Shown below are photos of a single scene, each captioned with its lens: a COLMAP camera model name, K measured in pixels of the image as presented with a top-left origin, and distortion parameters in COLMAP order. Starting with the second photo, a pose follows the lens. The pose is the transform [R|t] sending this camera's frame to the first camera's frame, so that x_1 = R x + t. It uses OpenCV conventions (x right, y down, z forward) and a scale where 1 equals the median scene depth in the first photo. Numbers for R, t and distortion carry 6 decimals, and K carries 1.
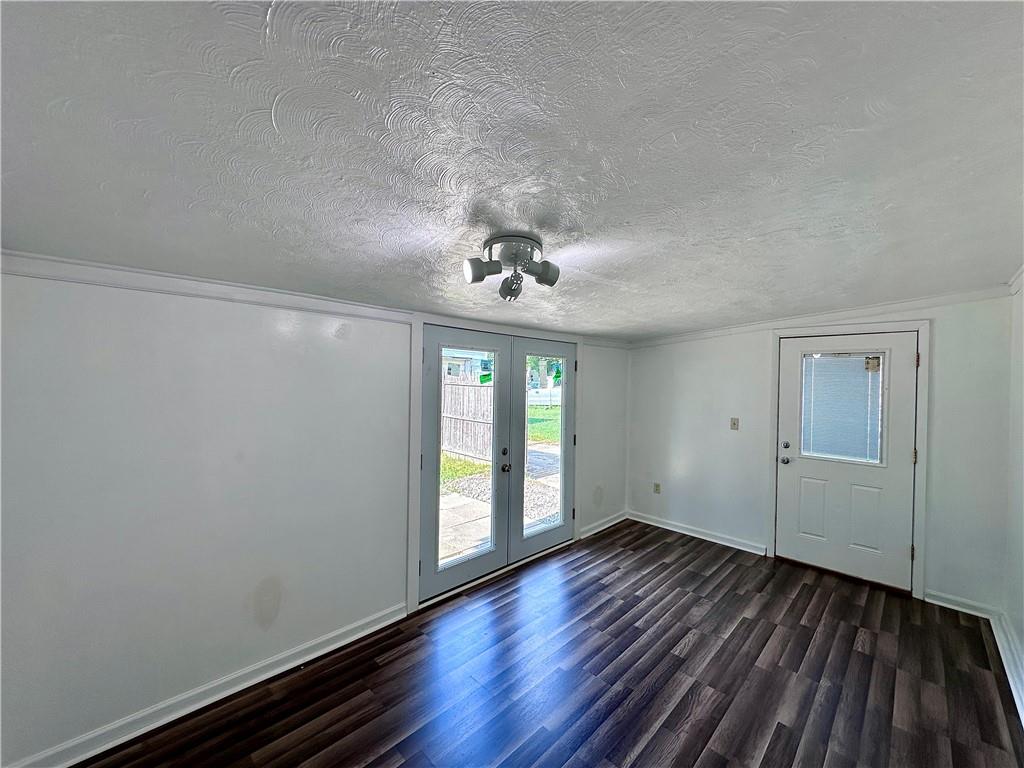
lens RADIAL K [[410.2, 0, 510.0], [0, 410.2, 382.7], [0, 0, 1]] dist [-0.002168, 0.000234]
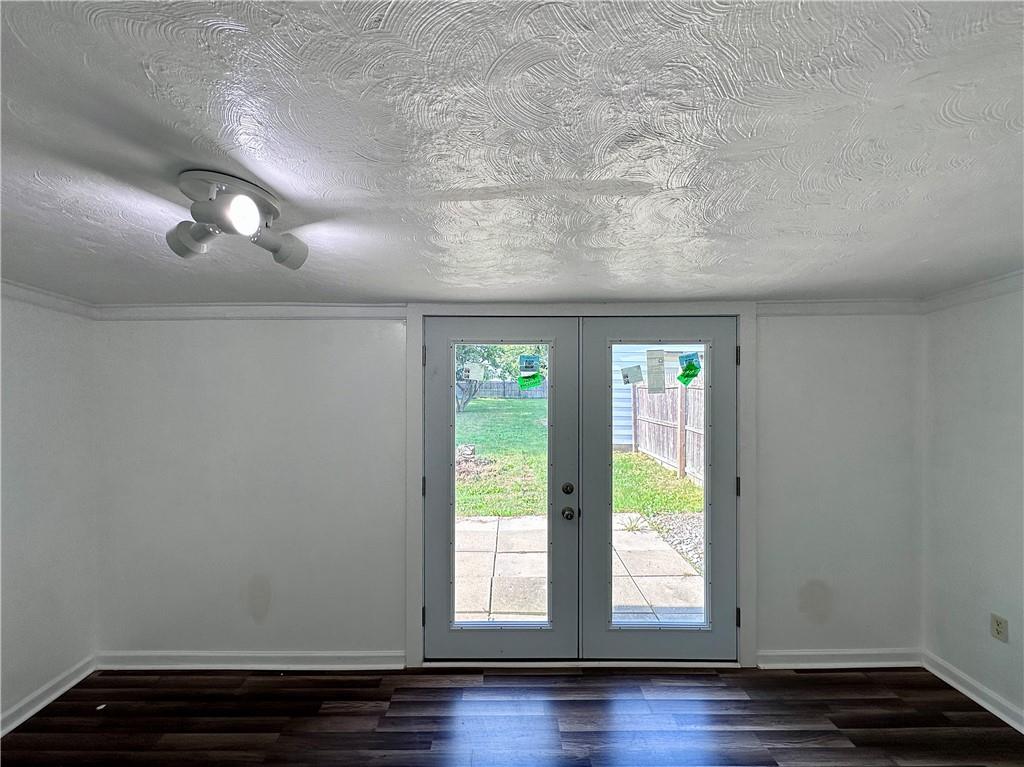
lens RADIAL K [[429.3, 0, 512.3], [0, 429.3, 383.7], [0, 0, 1]] dist [-0.000800, -0.000165]
pose [[0.706449, -0.020485, -0.707467, 0.418479], [0.012094, 0.999784, -0.016873, 0.005204], [0.707660, 0.003364, 0.706545, 0.421118]]
